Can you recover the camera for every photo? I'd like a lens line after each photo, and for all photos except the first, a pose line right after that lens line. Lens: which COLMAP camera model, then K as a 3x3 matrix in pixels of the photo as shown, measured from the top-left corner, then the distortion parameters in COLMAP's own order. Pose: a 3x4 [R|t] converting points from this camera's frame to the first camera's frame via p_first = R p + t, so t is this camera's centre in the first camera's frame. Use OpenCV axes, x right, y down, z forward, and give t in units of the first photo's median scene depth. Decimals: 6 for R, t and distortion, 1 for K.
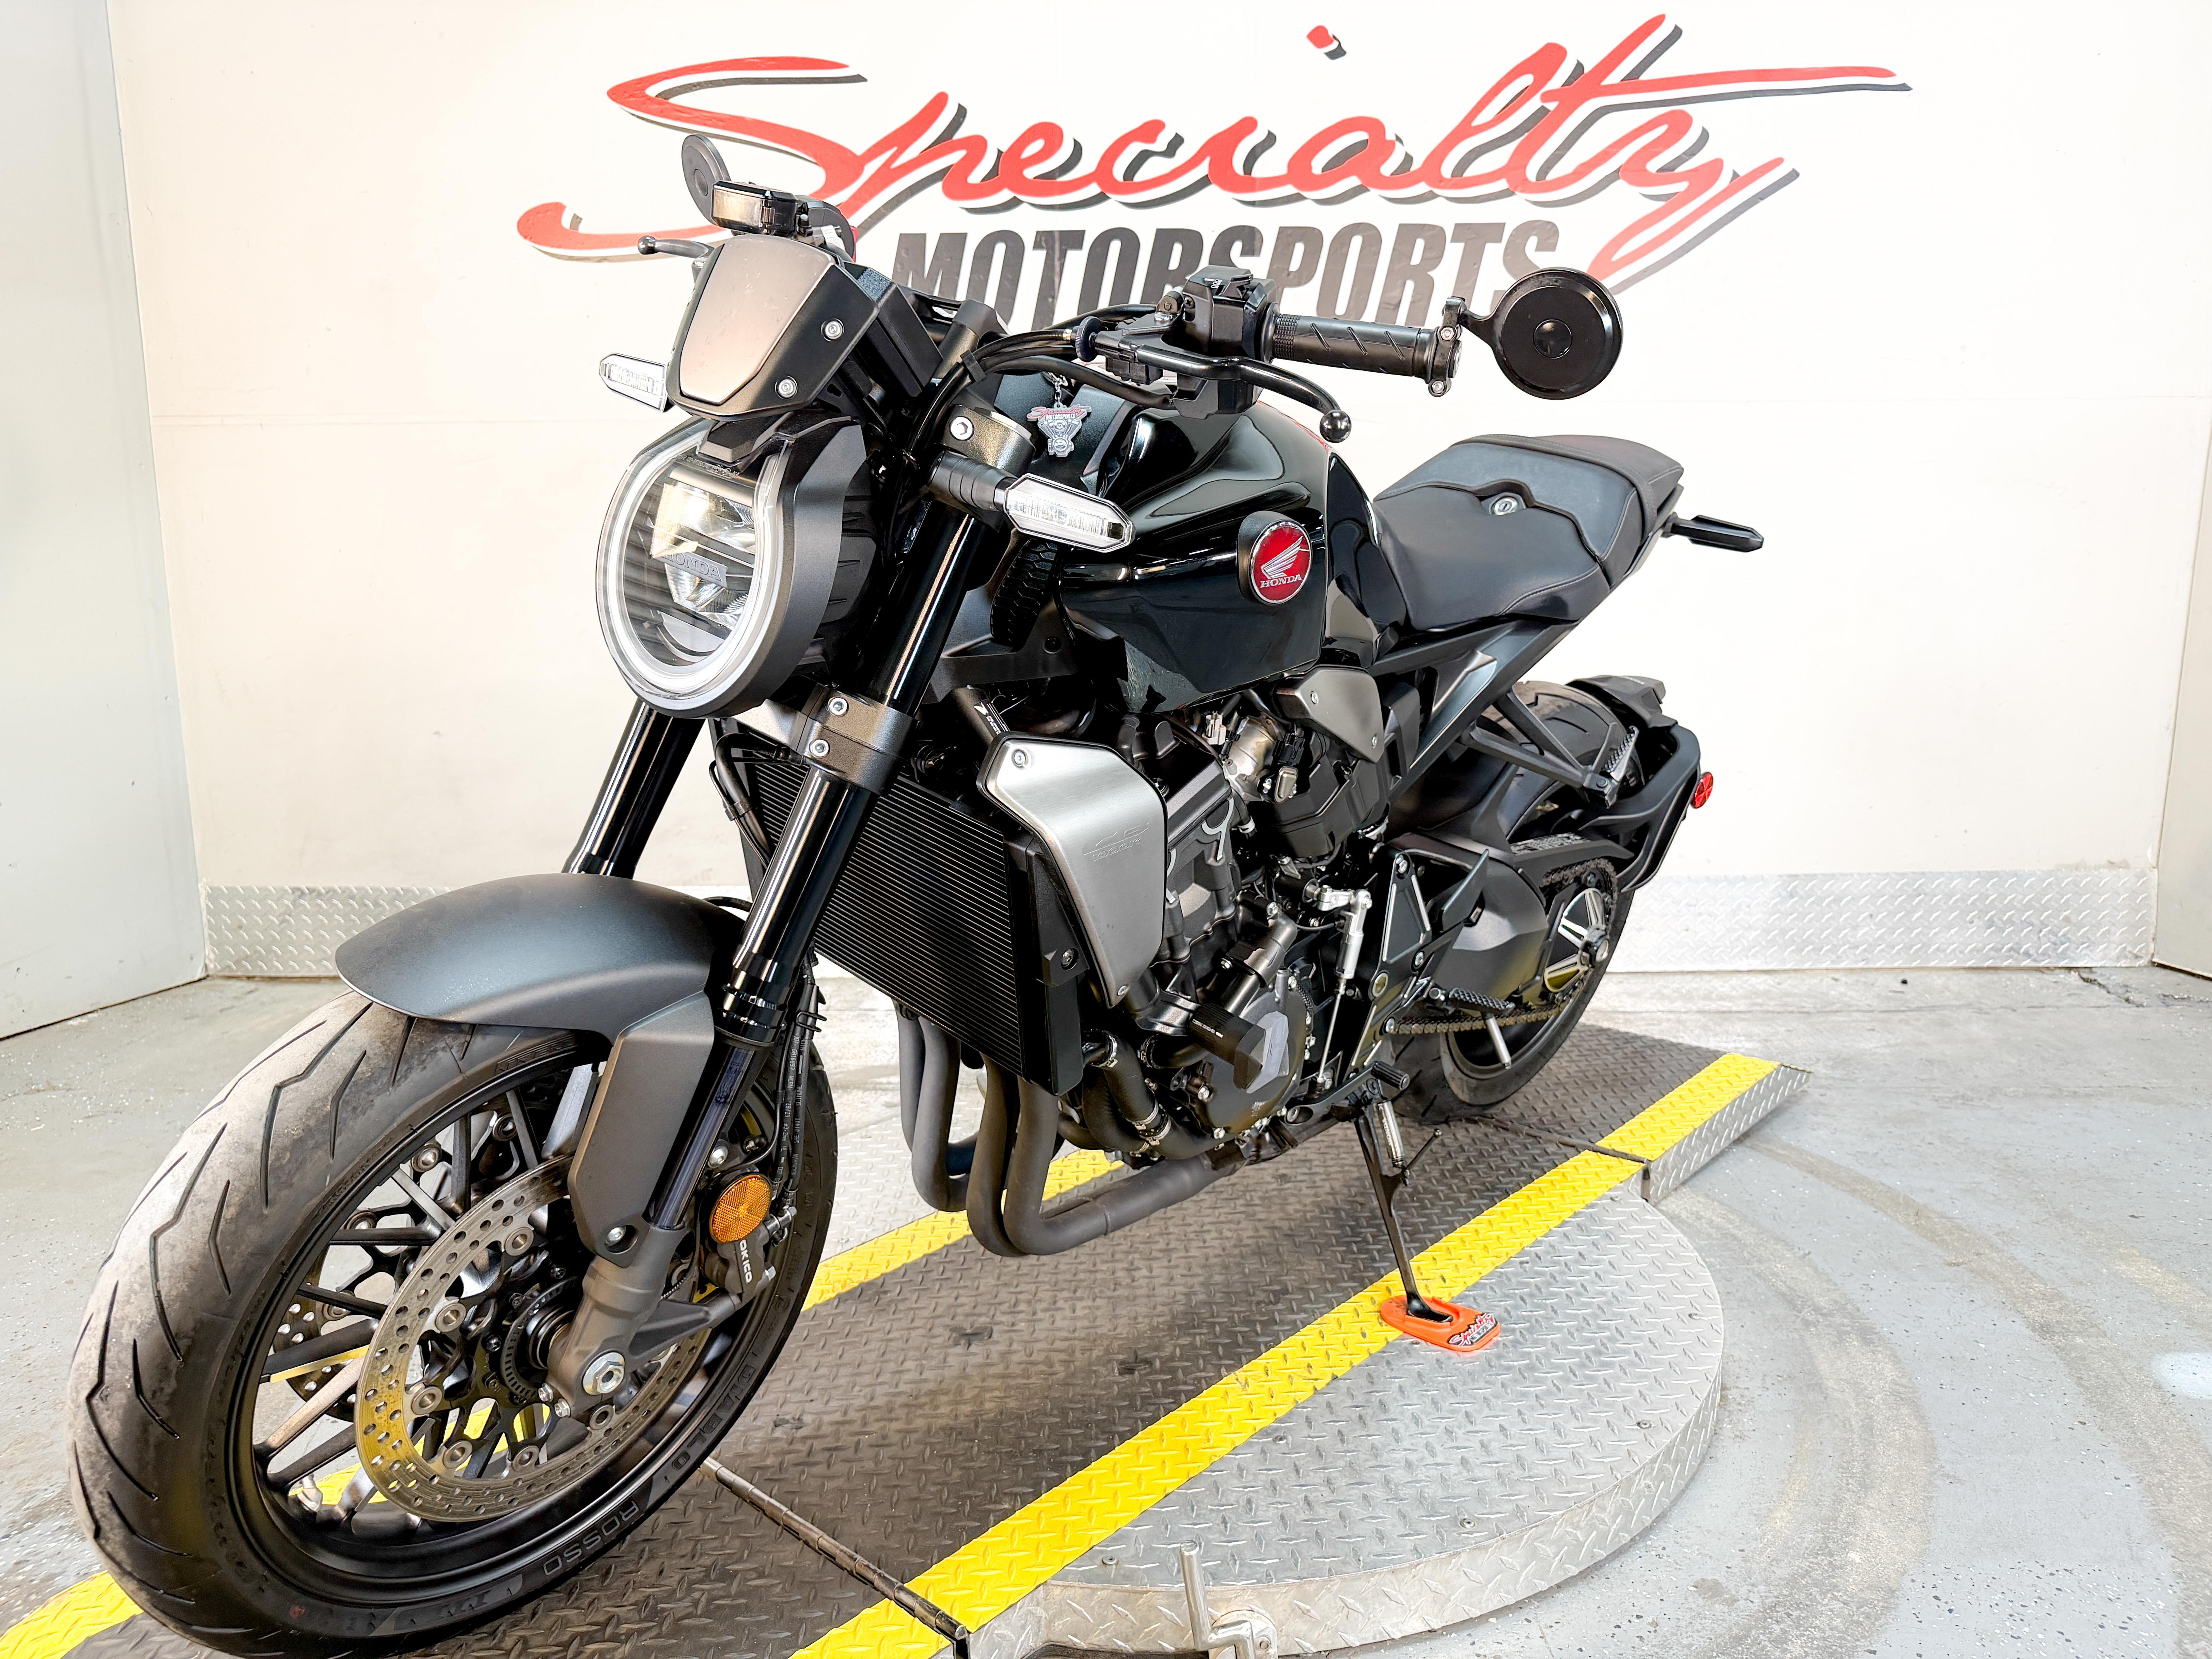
lens RADIAL K [[1610.9, 0, 1099.5], [0, 1610.9, 835.3], [0, 0, 1]] dist [-0.055606, 0.060534]
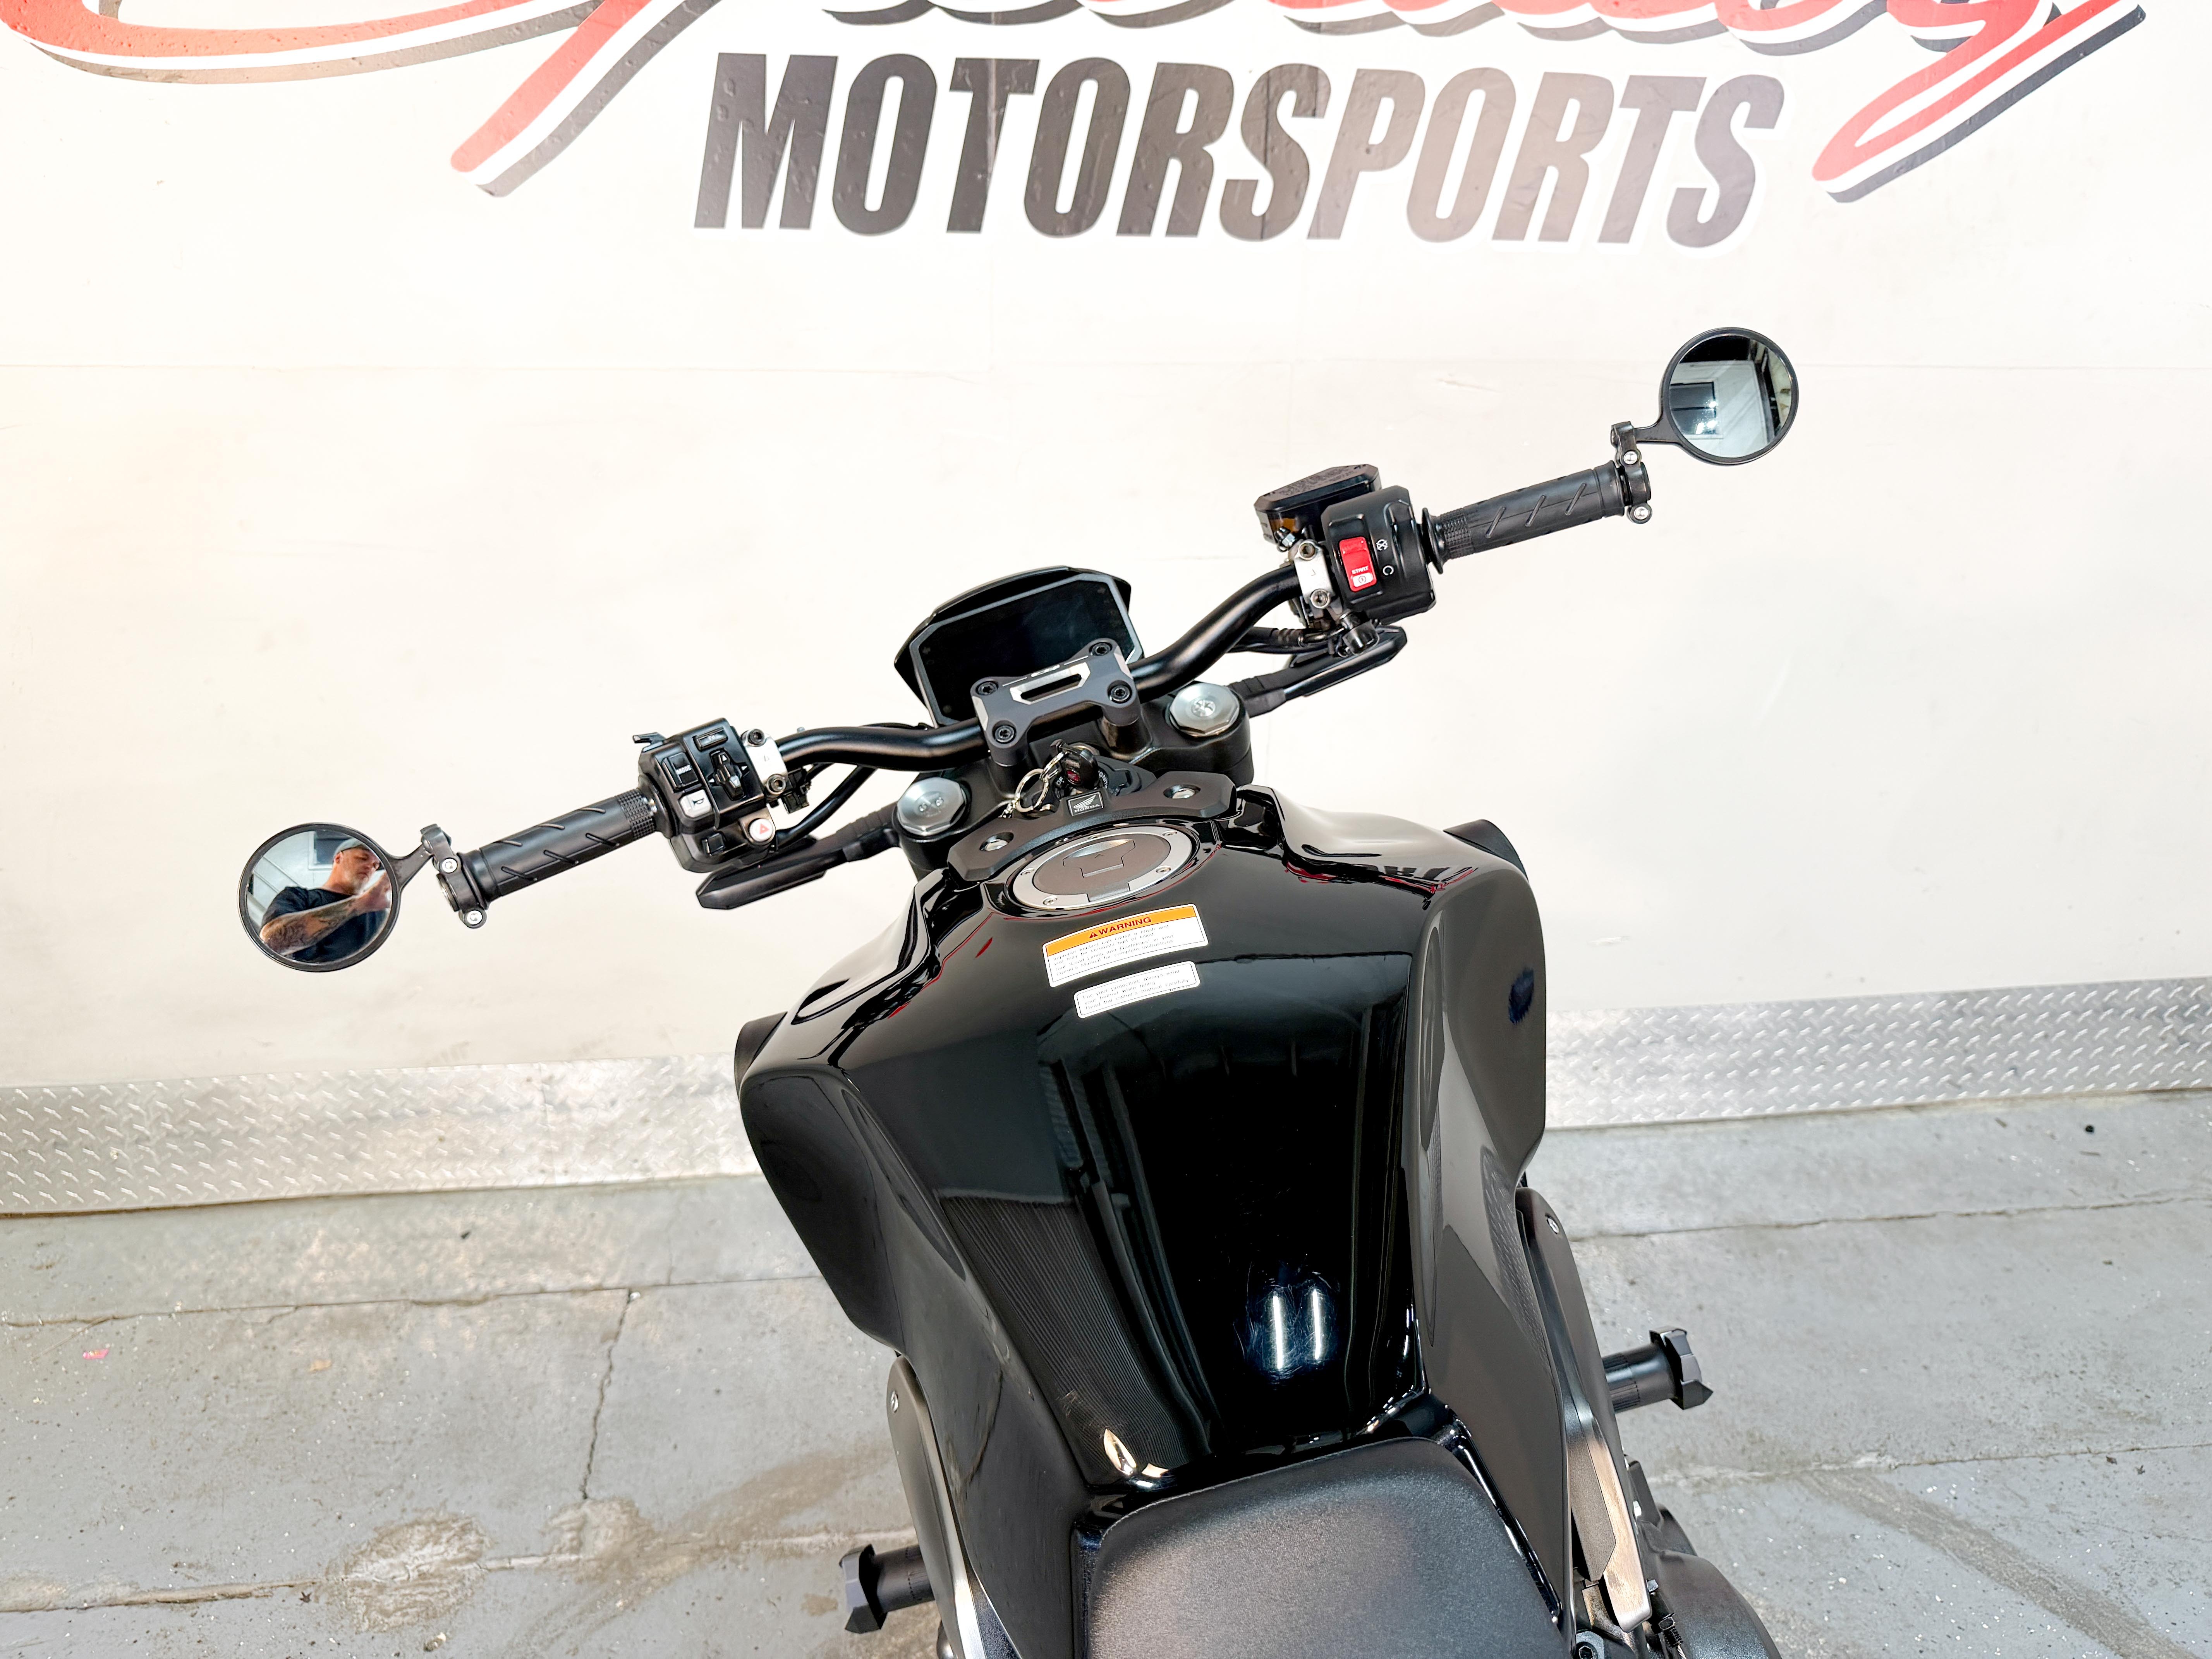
lens RADIAL K [[1636.3, 0, 1110.9], [0, 1636.3, 828.2], [0, 0, 1]] dist [-0.105074, 0.125181]
pose [[0.987504, -0.037301, 0.153117, -0.085741], [0.004571, 0.977955, 0.208766, -0.225767], [-0.157529, -0.205457, 0.965905, 0.362784]]
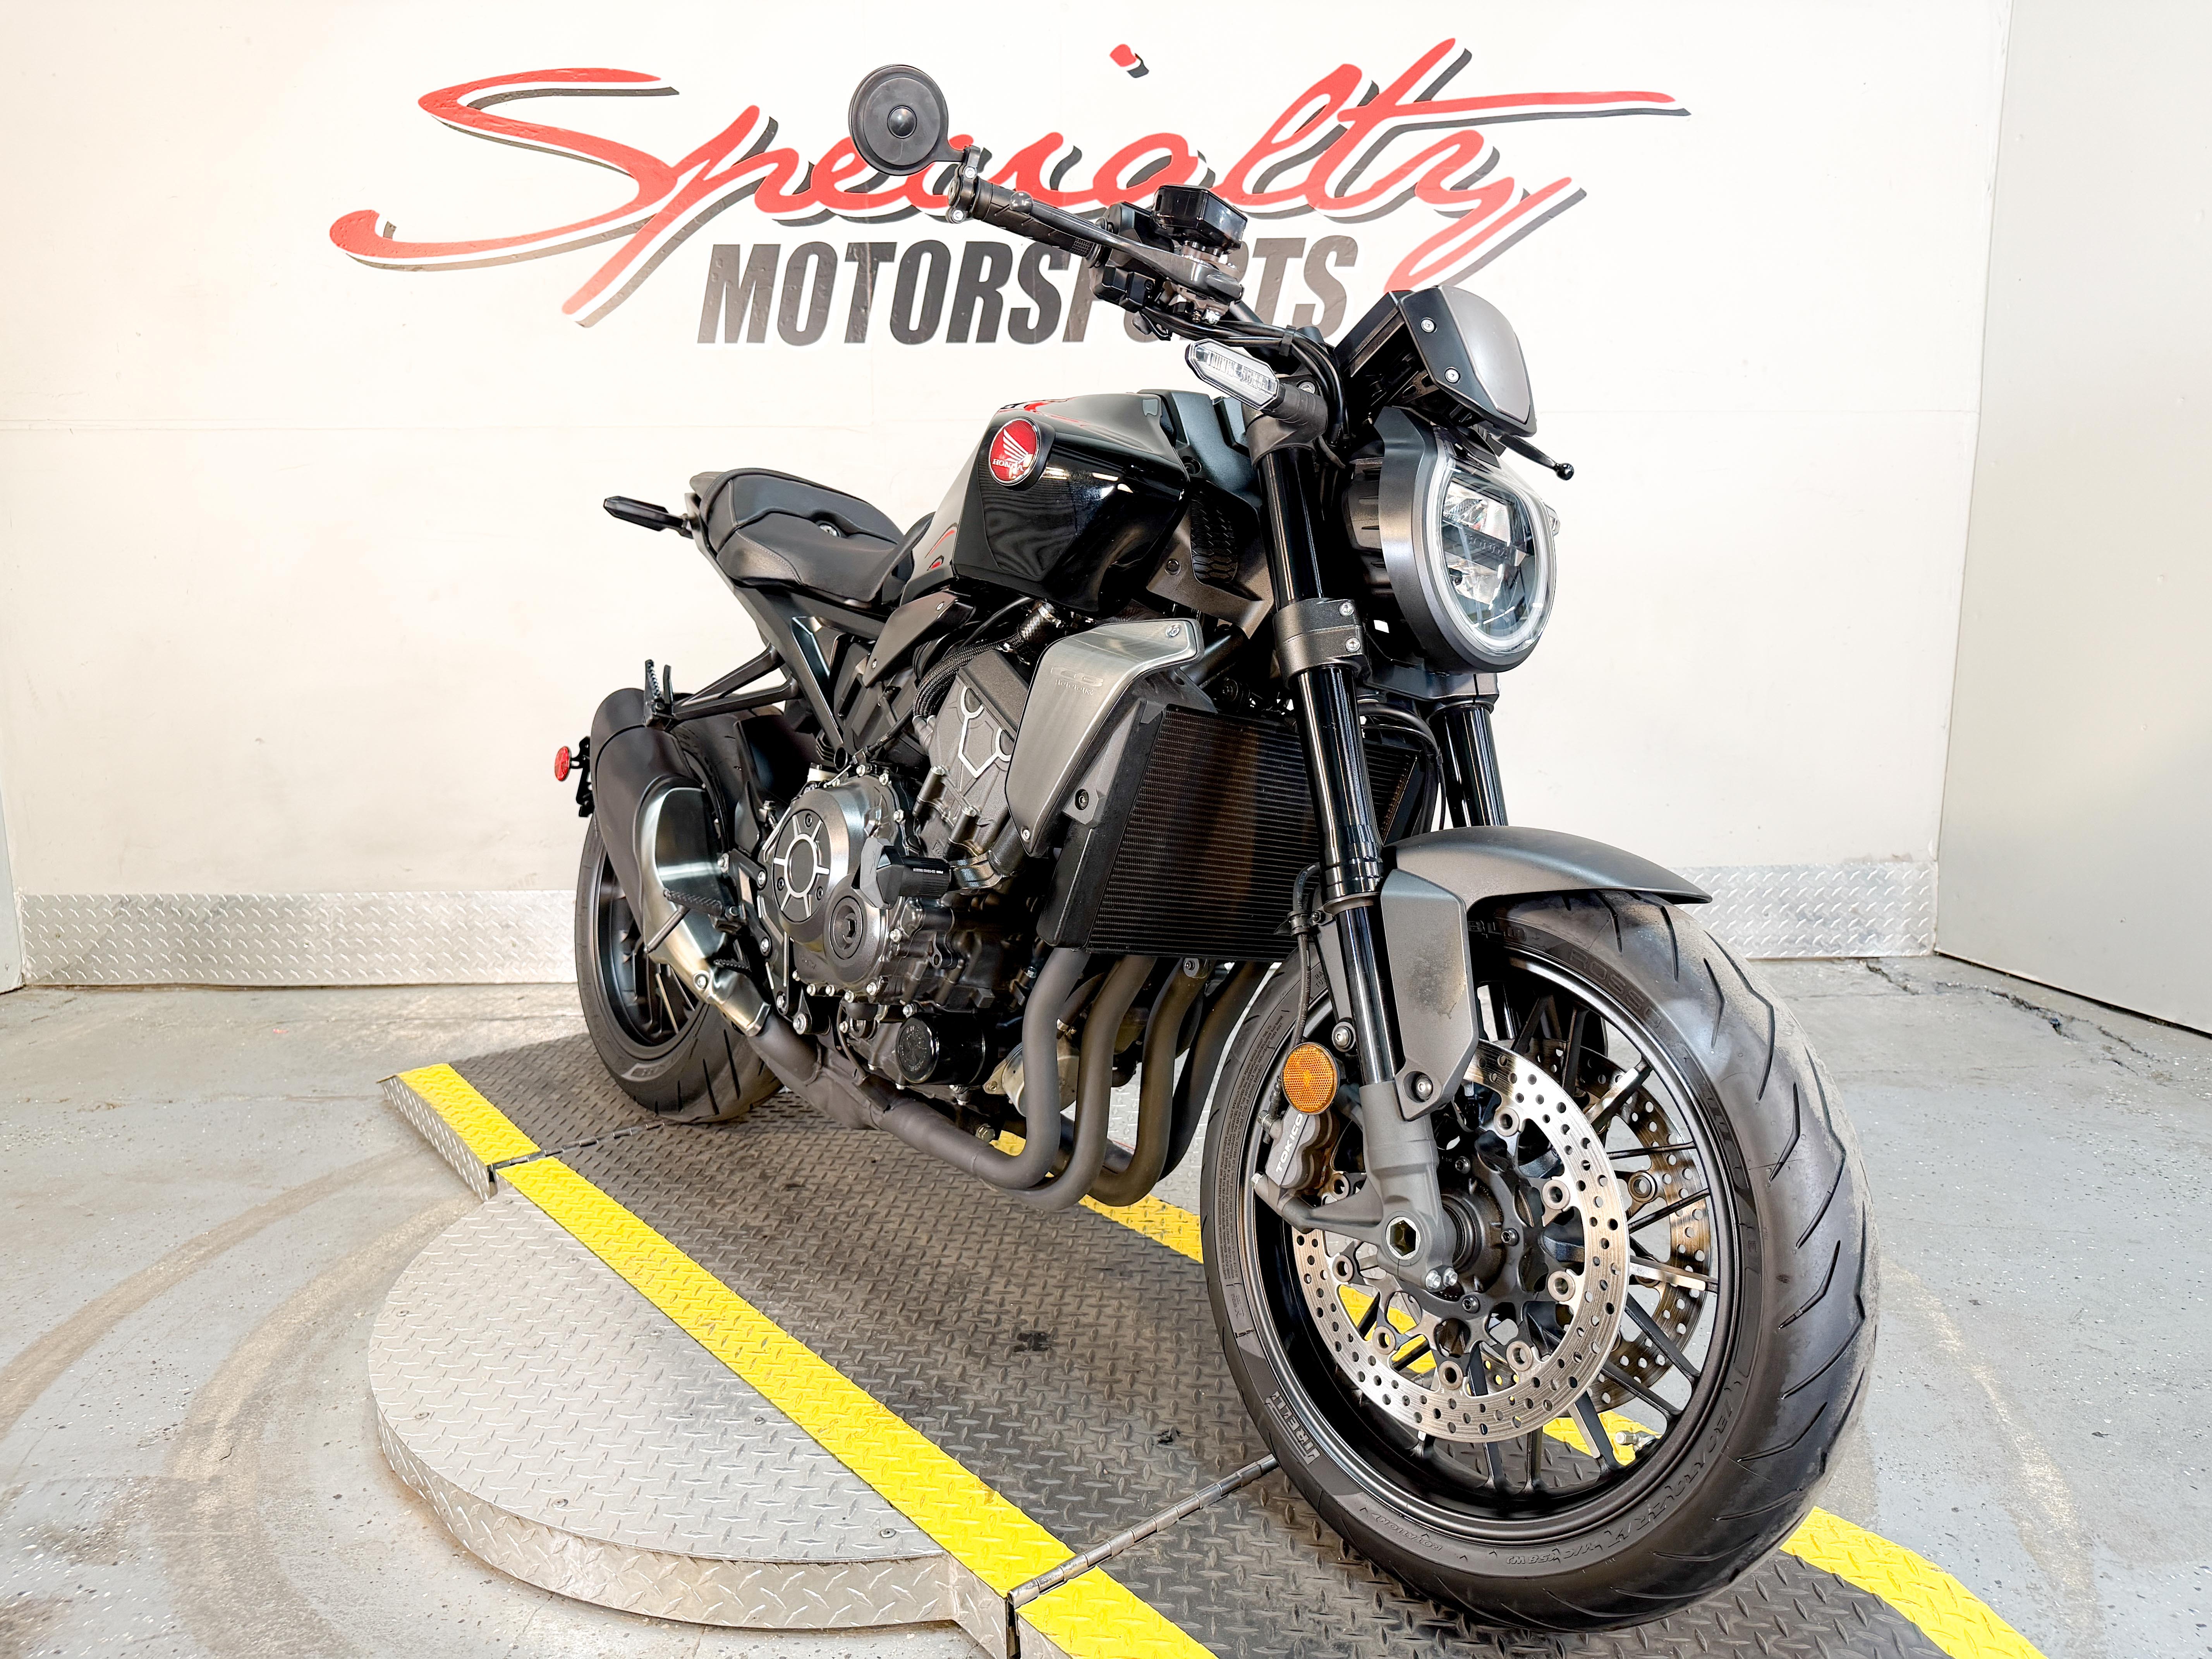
lens RADIAL K [[1609.3, 0, 1098.5], [0, 1609.3, 830.1], [0, 0, 1]] dist [-0.047133, 0.050934]
pose [[0.999034, -0.007249, 0.043342, 0.073396], [0.007345, 0.999971, -0.002057, -0.001672], [-0.043326, 0.002374, 0.999058, -0.021098]]
